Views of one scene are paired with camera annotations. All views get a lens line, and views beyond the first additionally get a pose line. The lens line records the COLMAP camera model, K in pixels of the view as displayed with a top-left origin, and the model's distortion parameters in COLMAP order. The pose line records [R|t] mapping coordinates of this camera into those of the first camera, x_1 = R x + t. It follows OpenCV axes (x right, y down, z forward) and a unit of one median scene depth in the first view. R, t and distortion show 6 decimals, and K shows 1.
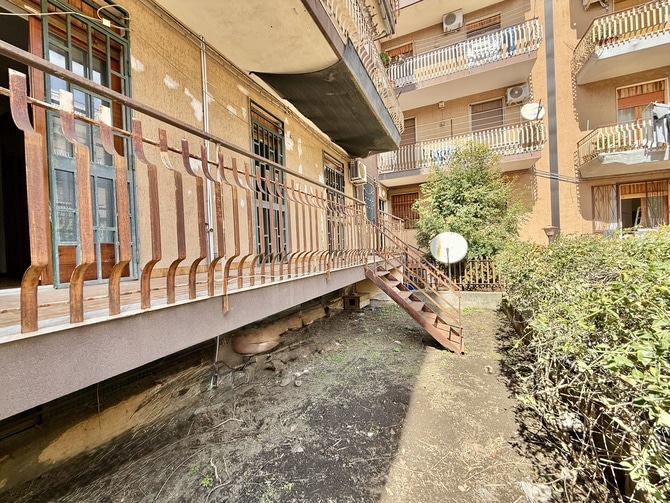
lens RADIAL K [[267.3, 0, 333.2], [0, 267.3, 251.4], [0, 0, 1]] dist [0.001351, -0.002190]
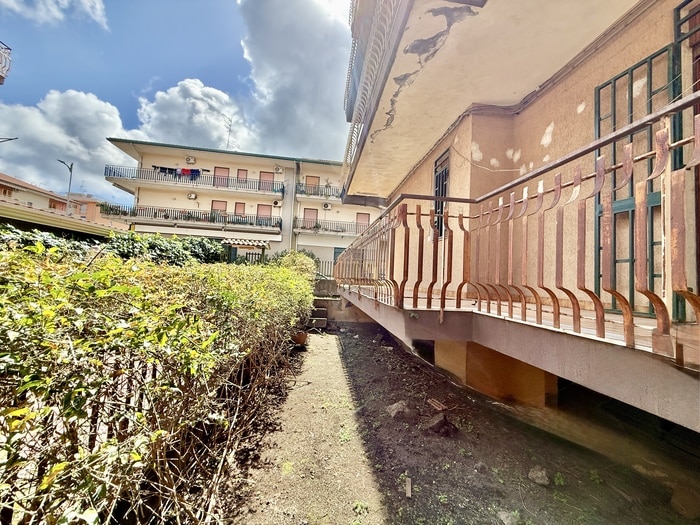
lens RADIAL K [[279.3, 0, 348.2], [0, 279.3, 262.4], [0, 0, 1]] dist [0.001351, -0.002190]
pose [[-0.857817, -0.034867, -0.512771, 0.127902], [-0.025494, 0.999355, -0.025305, -0.004856], [0.513322, -0.008634, -0.858153, 0.275982]]
